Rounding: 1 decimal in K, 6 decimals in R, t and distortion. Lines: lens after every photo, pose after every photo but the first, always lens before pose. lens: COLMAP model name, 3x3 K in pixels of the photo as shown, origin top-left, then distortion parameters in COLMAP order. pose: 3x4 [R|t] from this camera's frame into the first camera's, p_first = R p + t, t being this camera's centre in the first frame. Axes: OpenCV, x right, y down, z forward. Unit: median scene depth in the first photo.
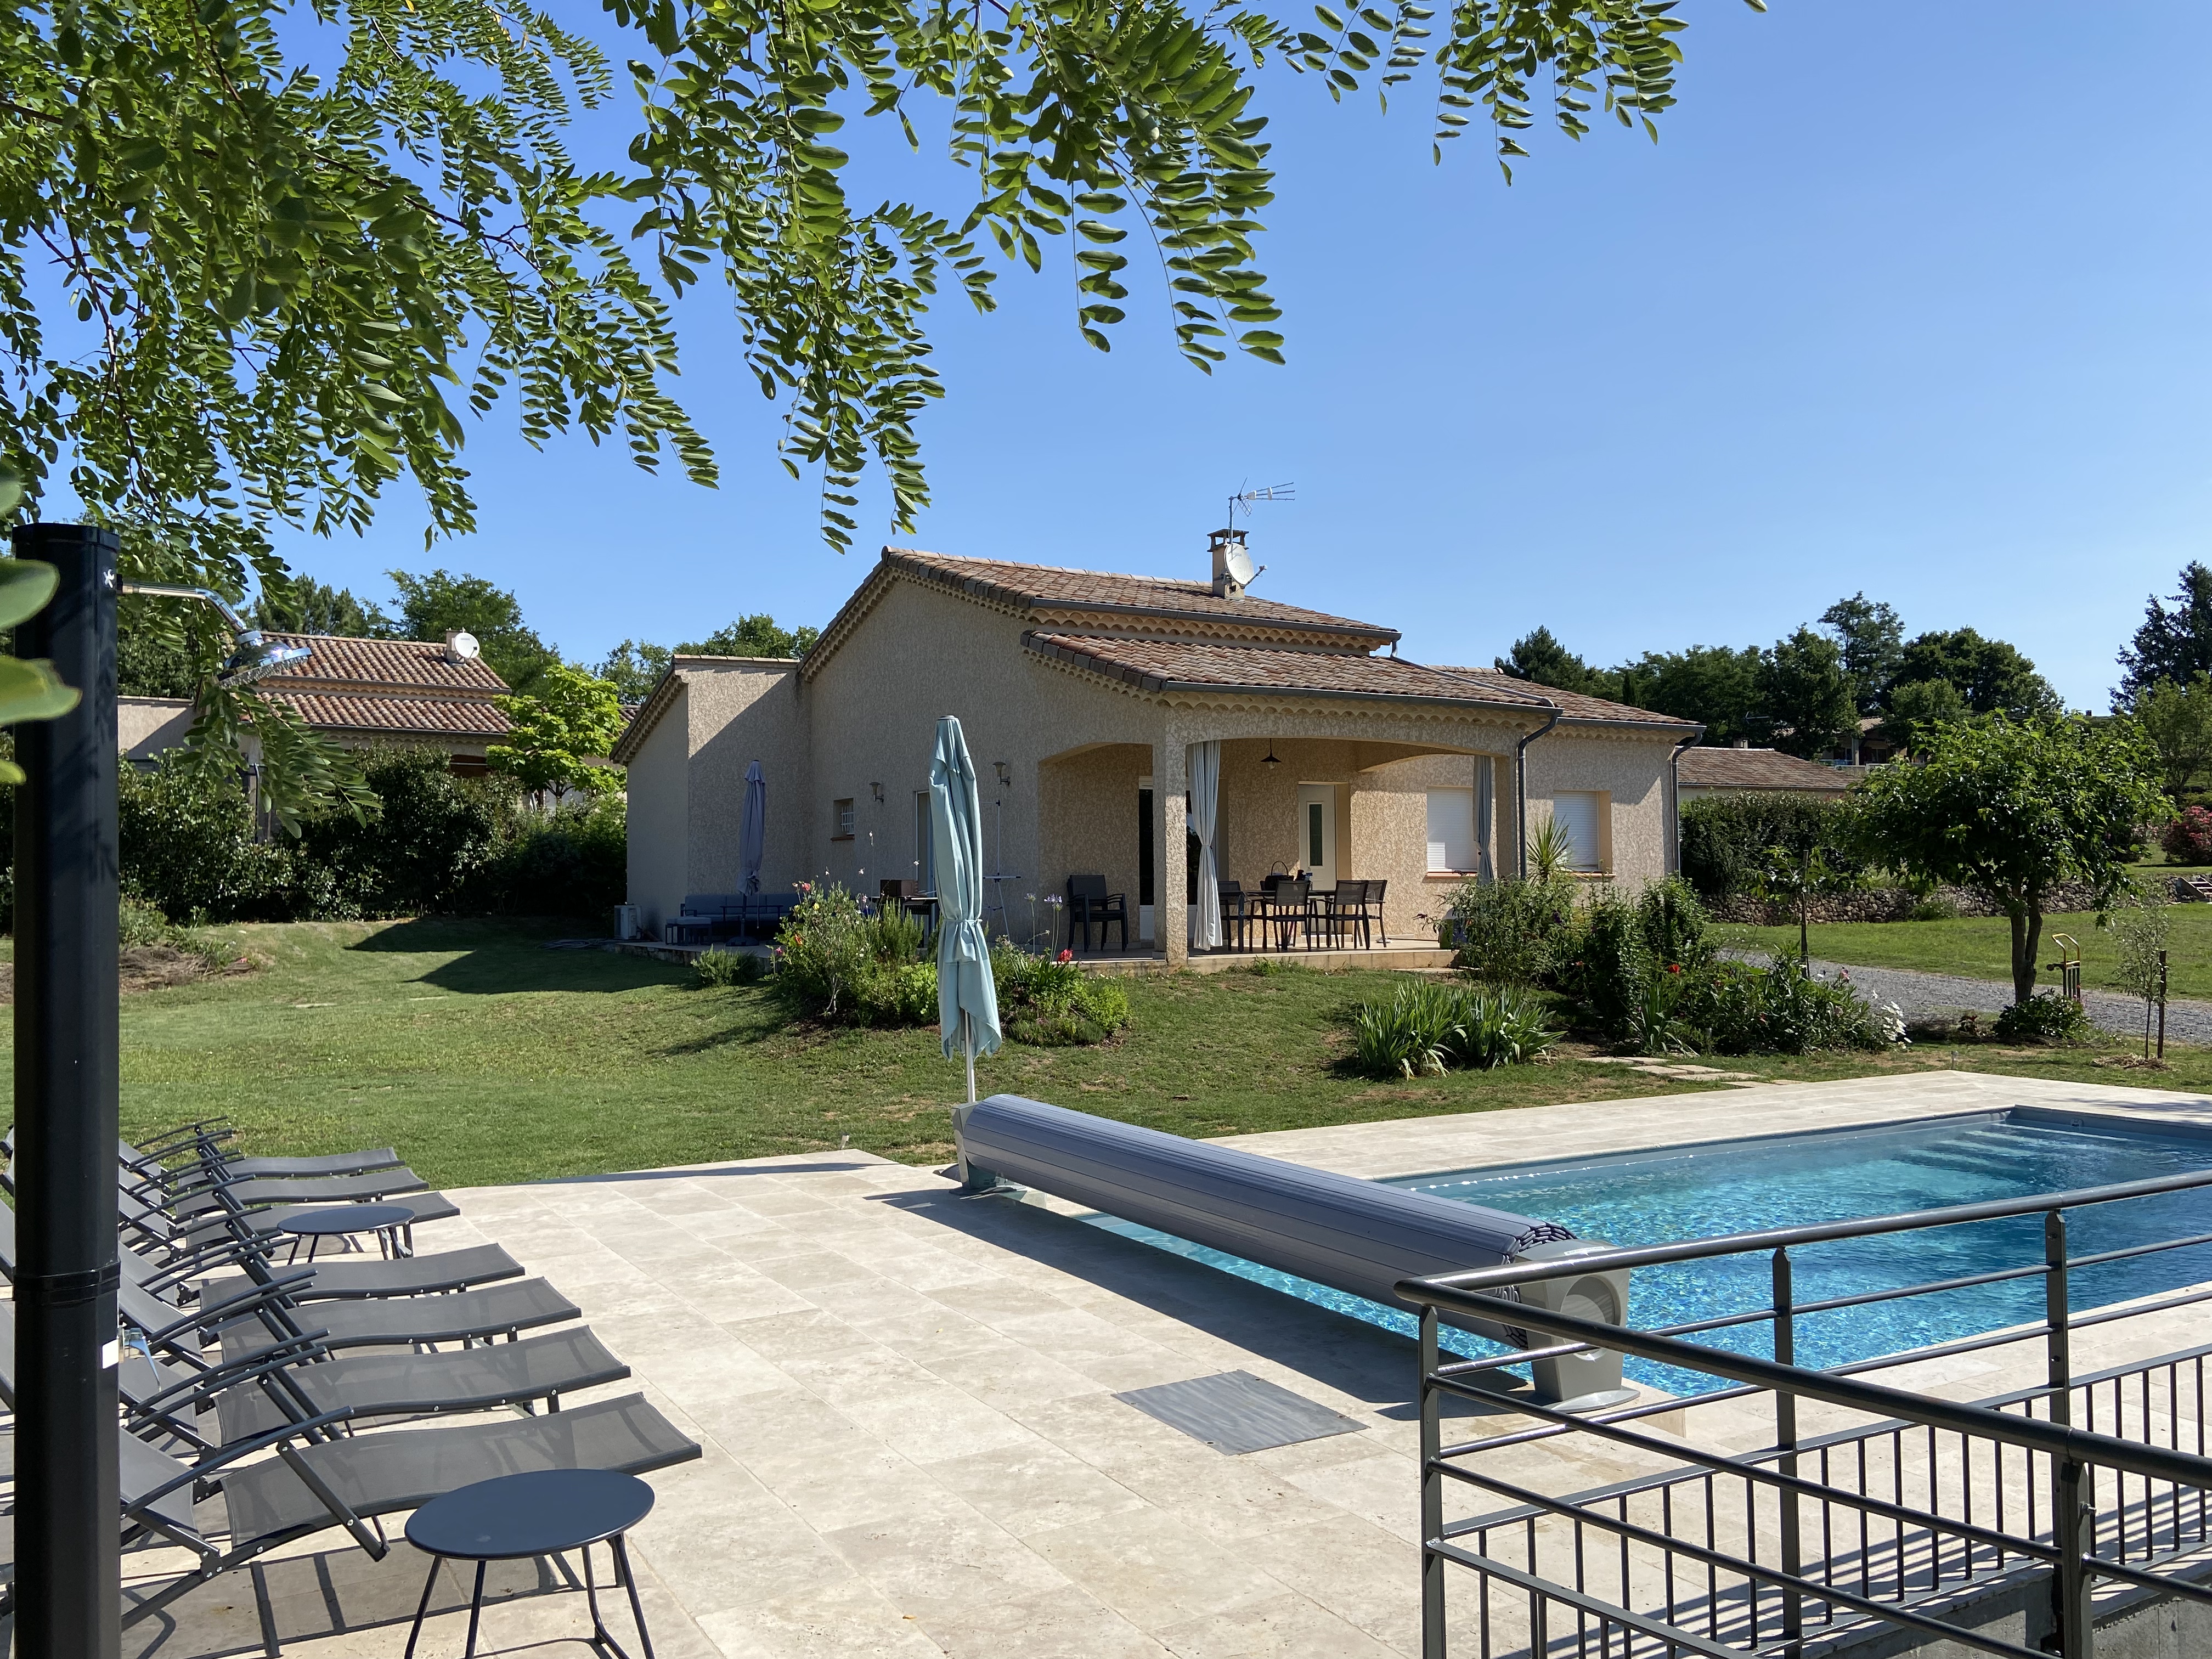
lens RADIAL K [[1683.2, 0, 1106.3], [0, 1683.2, 804.5], [0, 0, 1]] dist [0.115460, -0.130128]
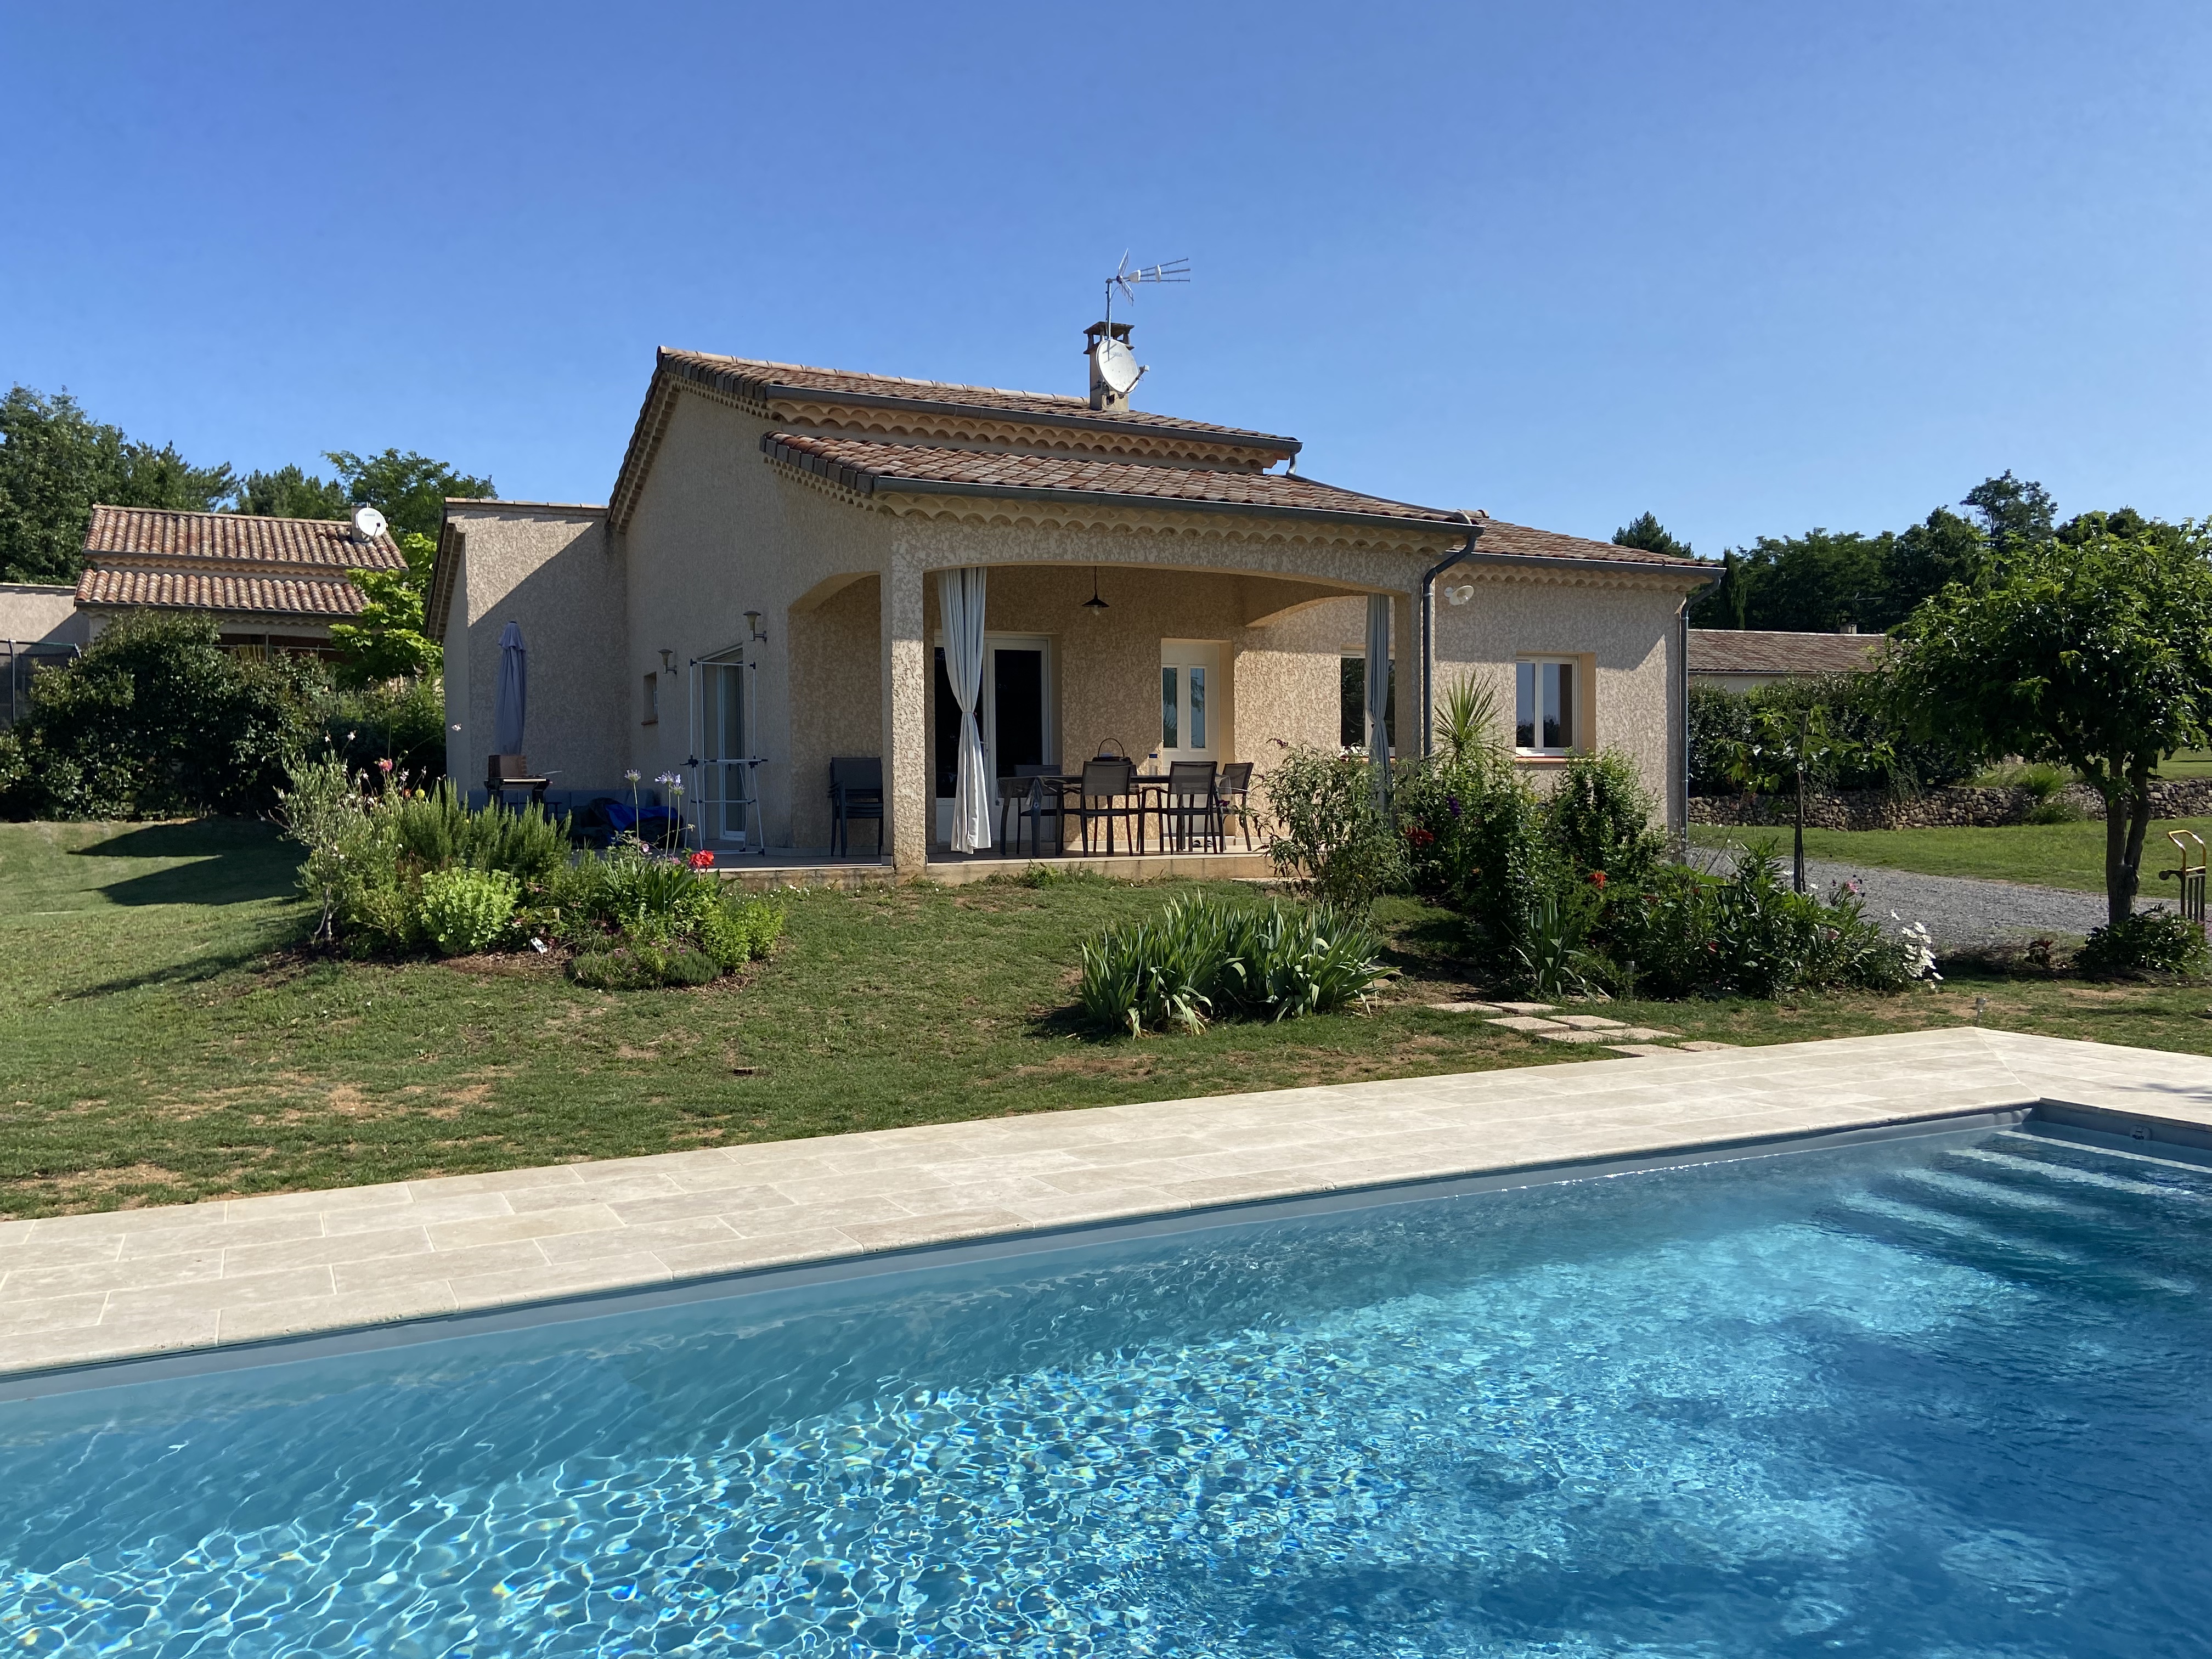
lens RADIAL K [[1659.2, 0, 1106.0], [0, 1659.2, 829.5], [0, 0, 1]] dist [0.112748, -0.139501]
pose [[0.996794, -0.001105, -0.080000, 0.160165], [0.006293, 0.997890, 0.064626, 0.026186], [0.079760, -0.064922, 0.994698, 0.251092]]
